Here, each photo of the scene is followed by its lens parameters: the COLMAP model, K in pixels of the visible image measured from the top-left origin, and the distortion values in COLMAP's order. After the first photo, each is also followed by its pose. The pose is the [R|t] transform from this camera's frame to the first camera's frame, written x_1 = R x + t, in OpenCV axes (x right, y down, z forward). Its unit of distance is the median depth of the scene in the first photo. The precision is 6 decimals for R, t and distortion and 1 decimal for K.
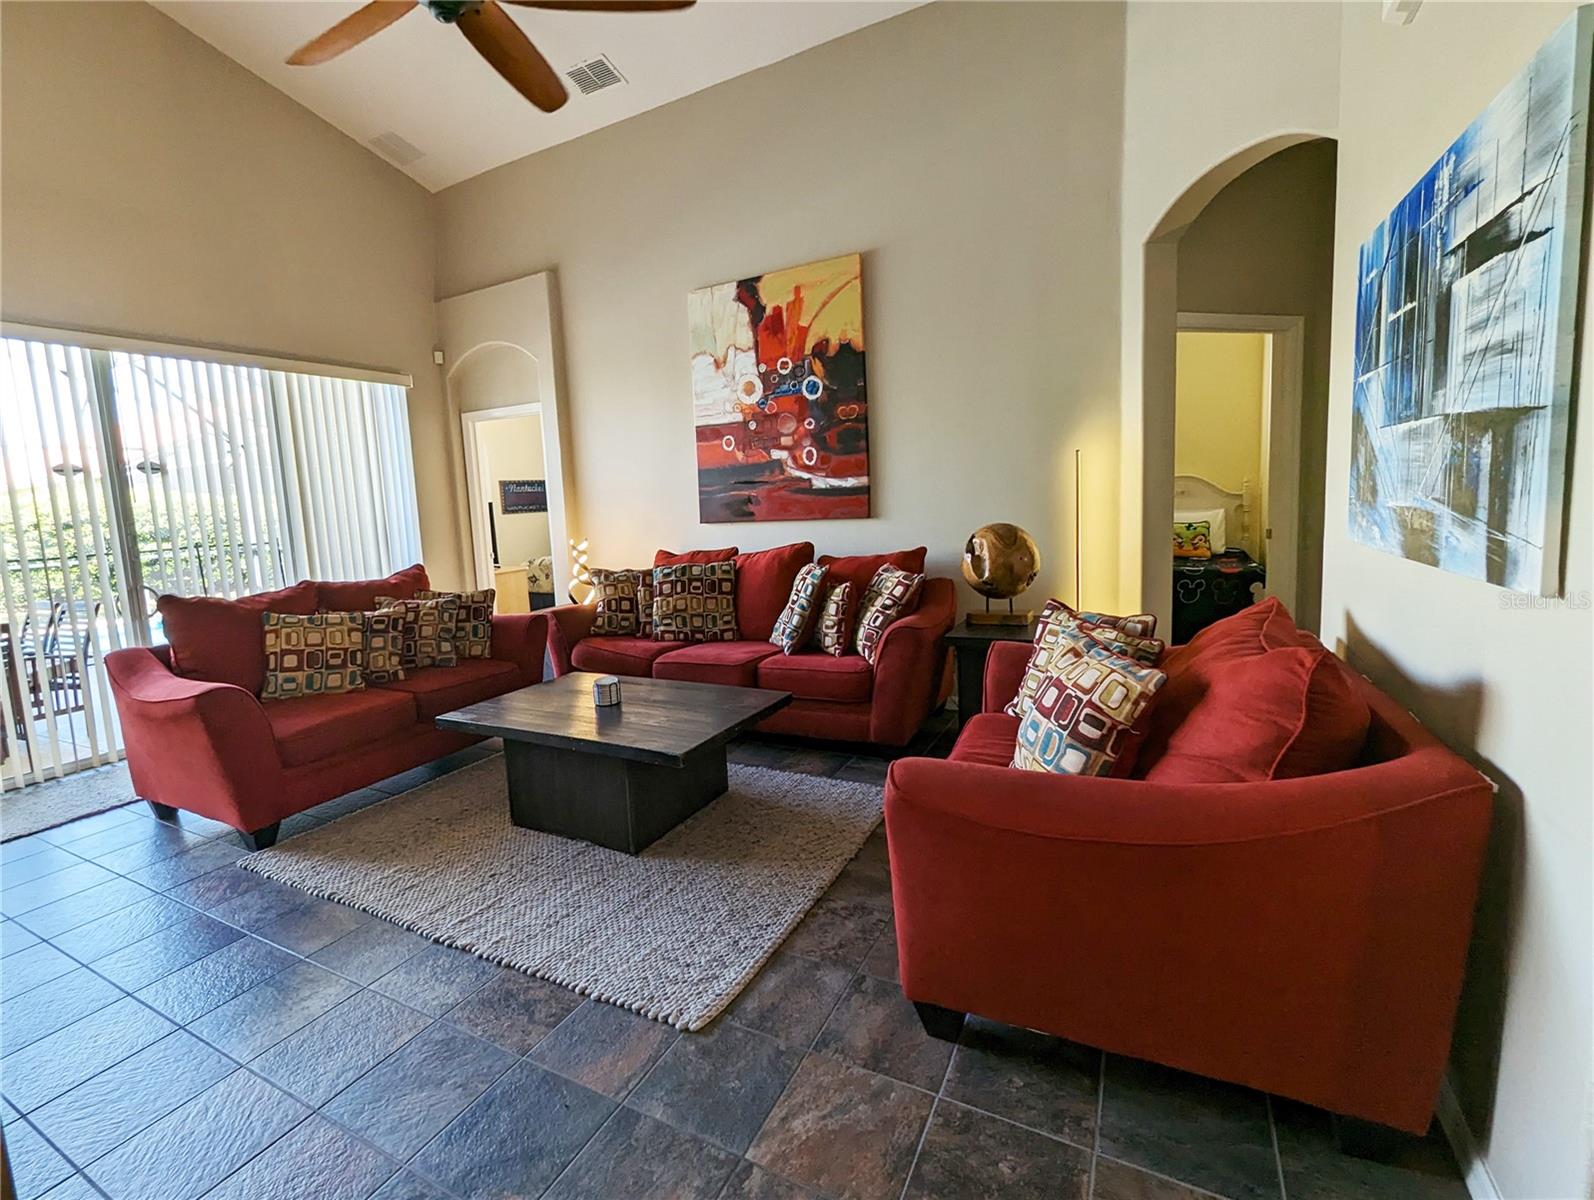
lens RADIAL K [[751.9, 0, 793.6], [0, 751.9, 587.7], [0, 0, 1]] dist [0.002326, -0.000195]
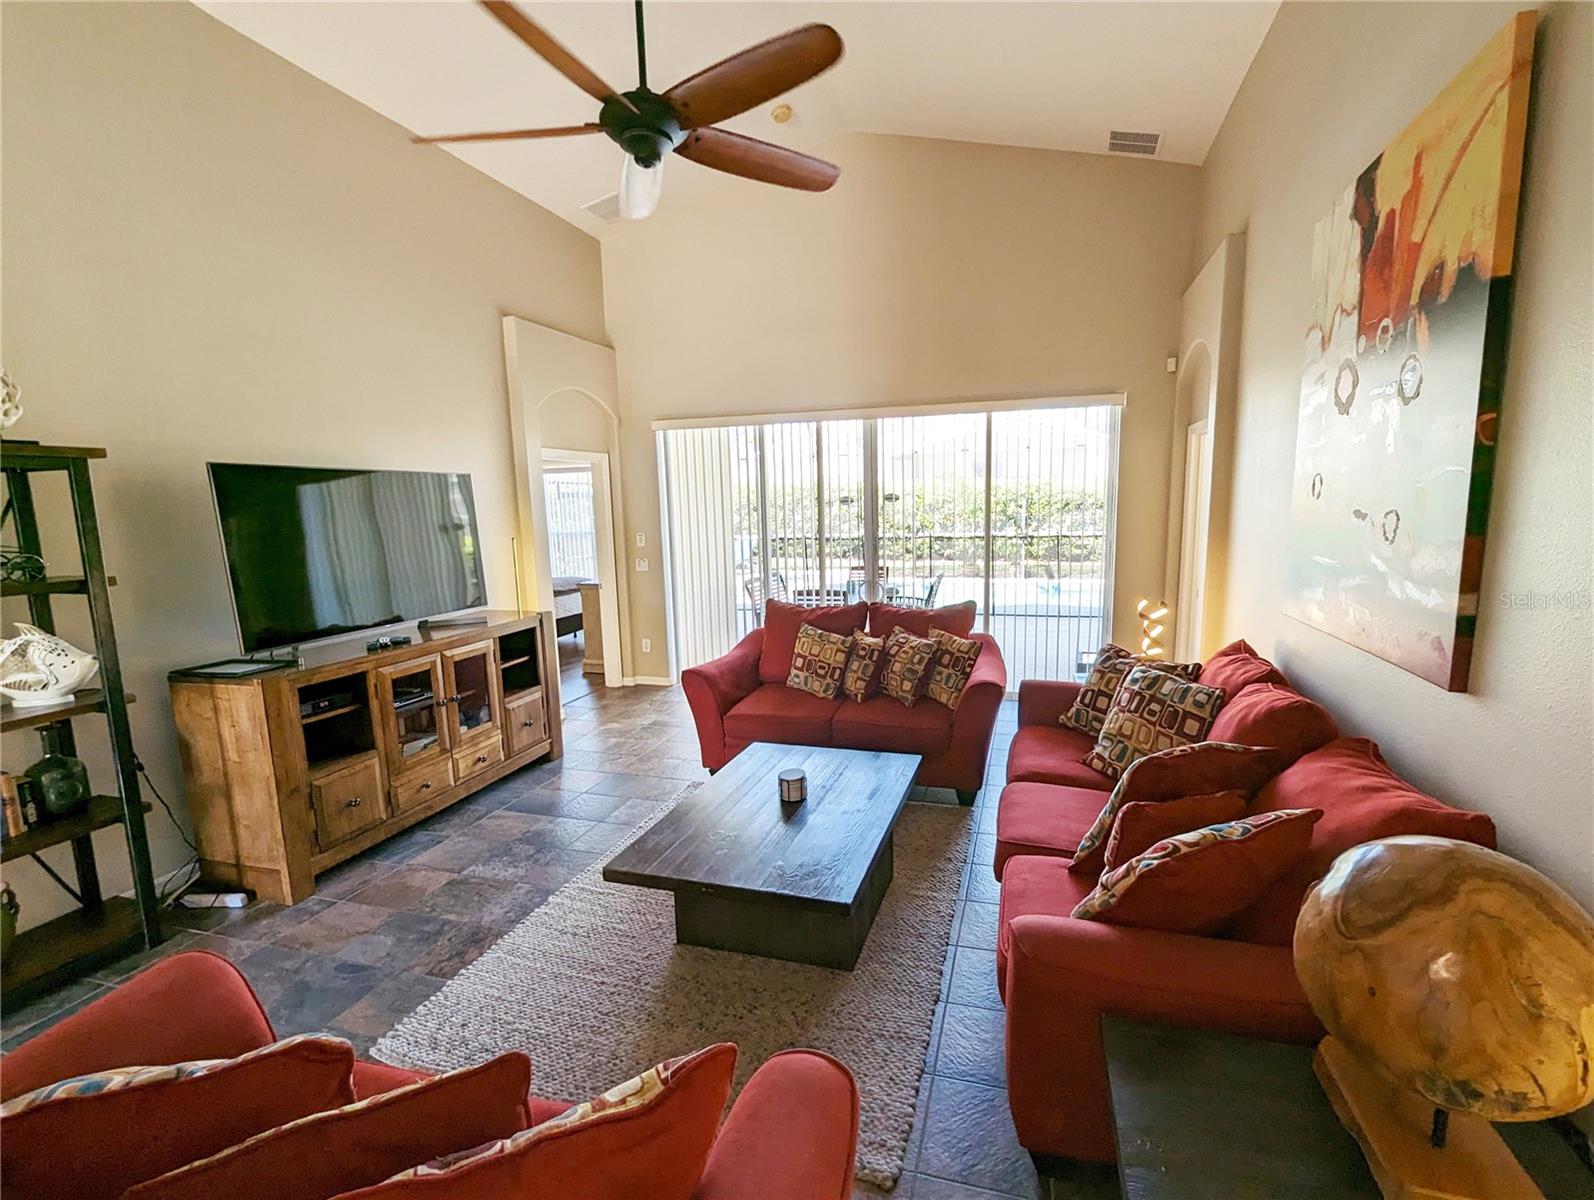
lens RADIAL K [[708.8, 0, 797.0], [0, 708.8, 600.0], [0, 0, 1]] dist [-0.000743, -0.000079]
pose [[0.177677, 0.183559, -0.966818, 0.392887], [-0.107157, 0.980217, 0.166410, -0.164205], [0.978237, 0.074034, 0.193832, 0.557126]]
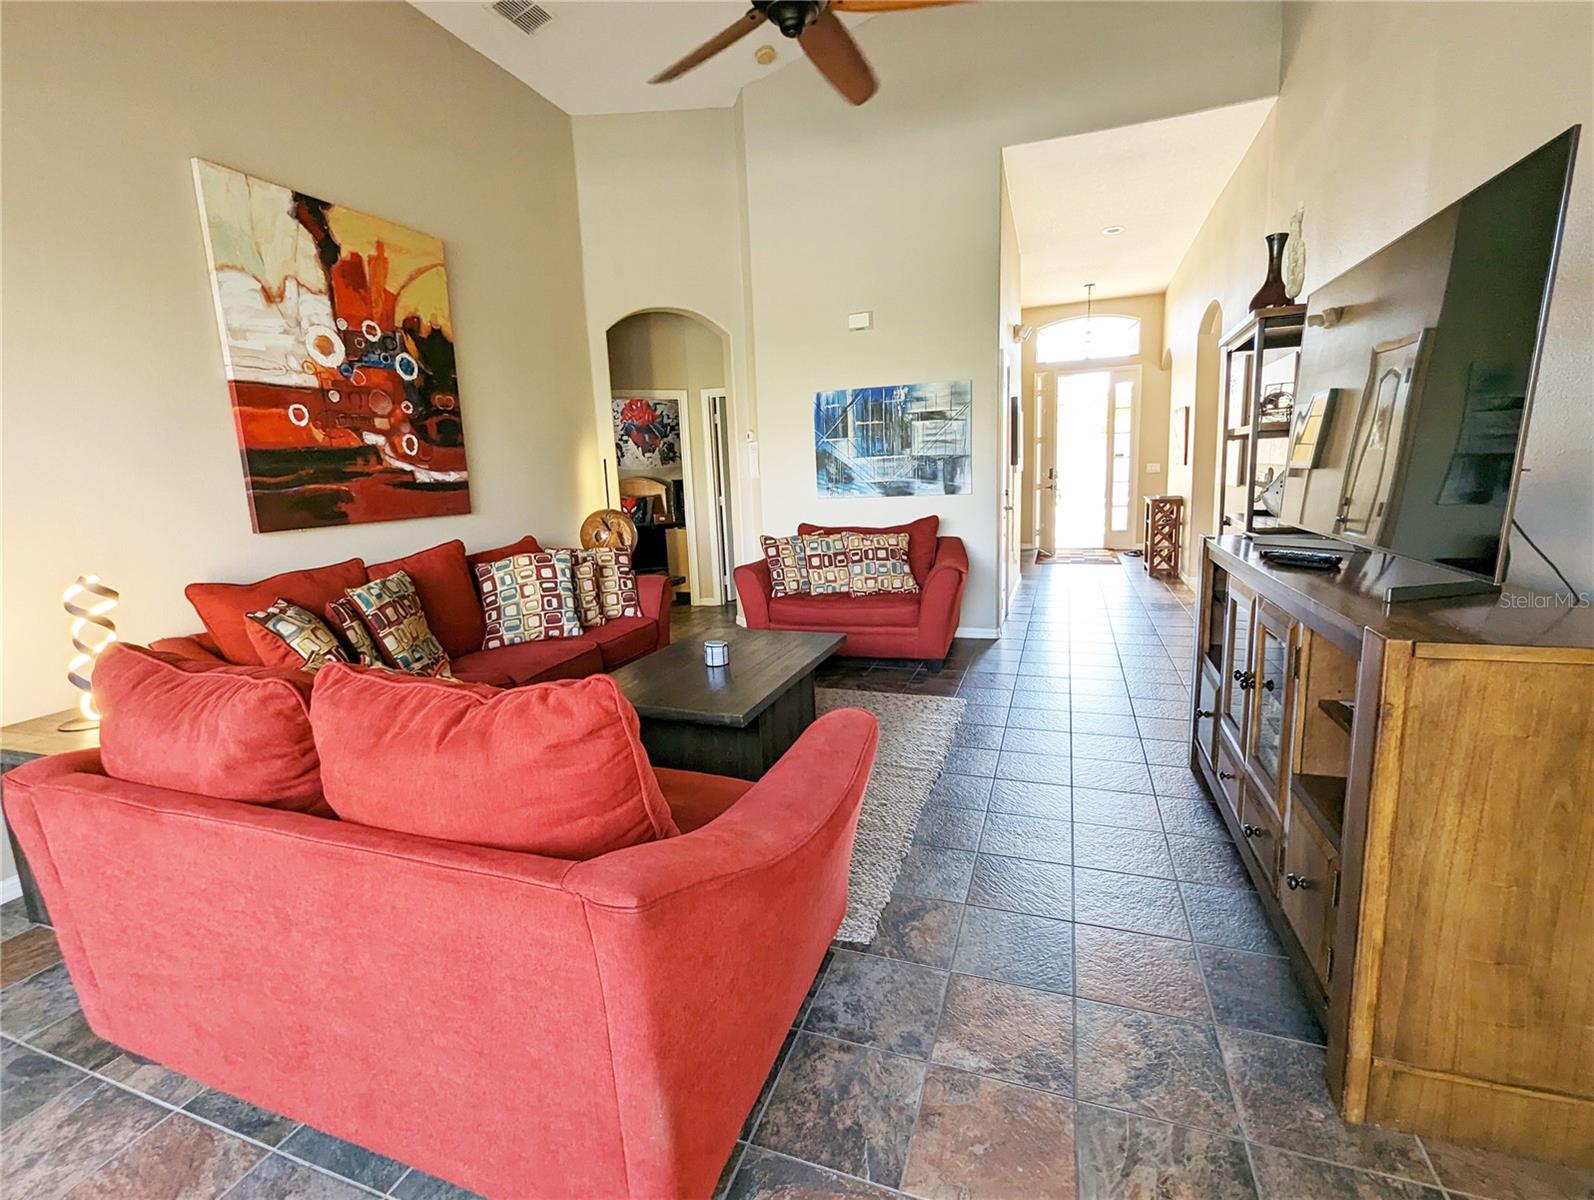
lens RADIAL K [[708.8, 0, 797.0], [0, 708.8, 600.0], [0, 0, 1]] dist [-0.000743, -0.000079]
pose [[-0.141937, -0.123848, 0.982098, -0.873415], [0.166381, 0.975042, 0.147004, -0.046121], [-0.975793, 0.184268, -0.117789, 0.694940]]
